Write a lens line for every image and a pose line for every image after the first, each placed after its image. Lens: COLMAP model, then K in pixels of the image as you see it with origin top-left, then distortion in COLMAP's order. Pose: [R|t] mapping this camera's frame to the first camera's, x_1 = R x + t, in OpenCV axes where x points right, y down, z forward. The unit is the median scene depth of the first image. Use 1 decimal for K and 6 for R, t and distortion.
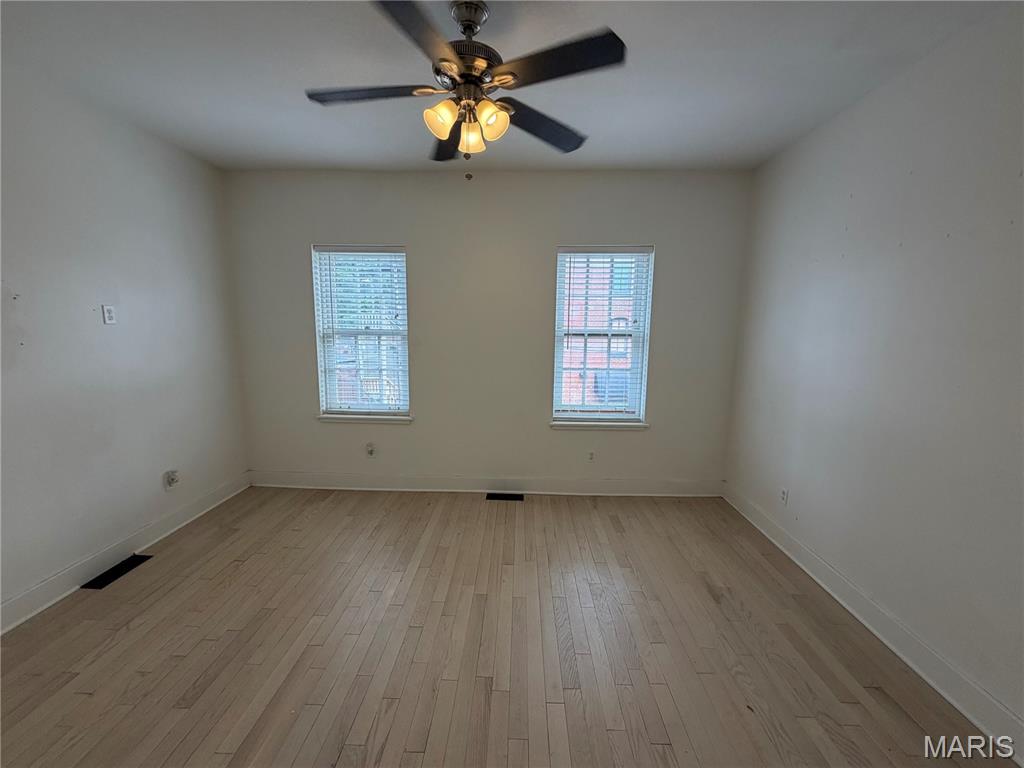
lens RADIAL K [[407.6, 0, 507.7], [0, 407.6, 383.3], [0, 0, 1]] dist [-0.002516, -0.000042]
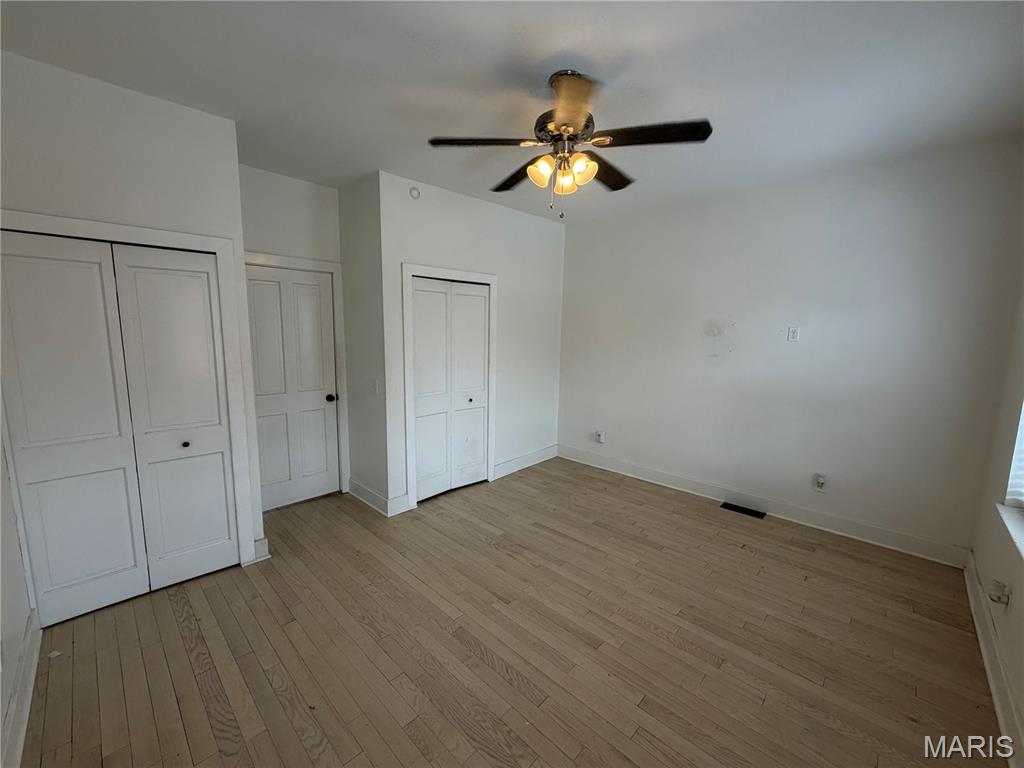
lens RADIAL K [[407.6, 0, 507.7], [0, 407.6, 383.3], [0, 0, 1]] dist [-0.002516, -0.000042]
pose [[-0.672230, 0.075085, -0.736525, 0.449207], [-0.129488, 0.967585, 0.216825, -0.128558], [0.728931, 0.241127, -0.640716, 0.856901]]
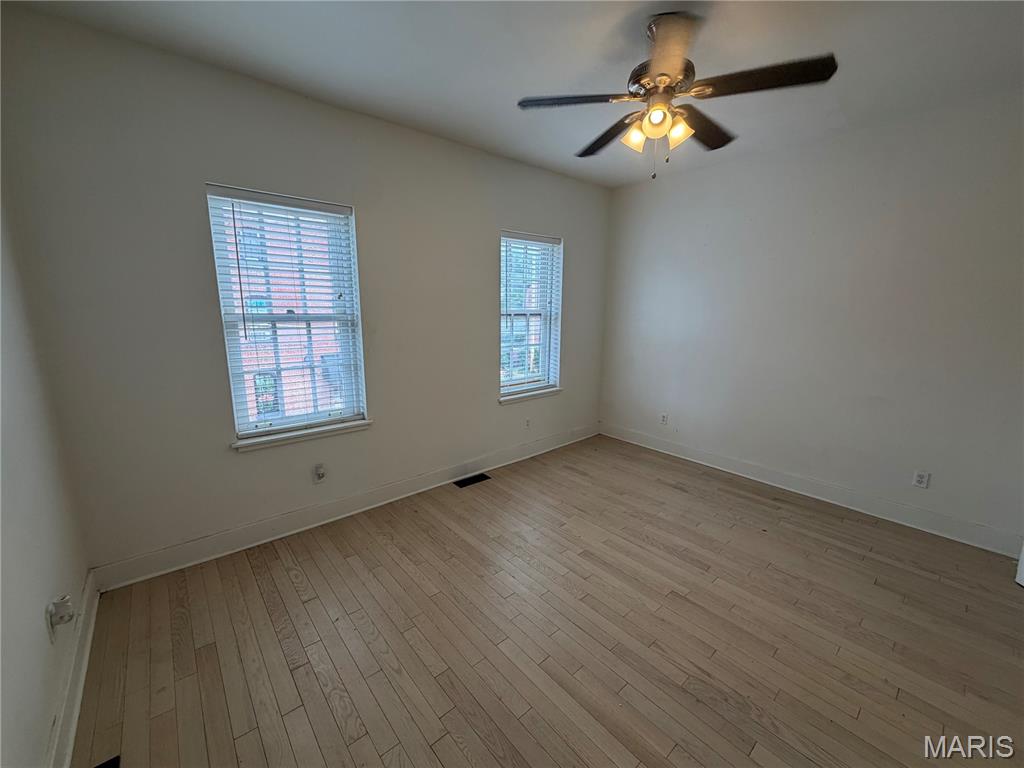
lens RADIAL K [[407.6, 0, 507.7], [0, 407.6, 383.3], [0, 0, 1]] dist [-0.002516, -0.000042]
pose [[0.739415, -0.132840, 0.660014, -0.589157], [0.102994, 0.991121, 0.084097, -0.031770], [-0.665325, 0.005794, 0.746531, 0.207018]]
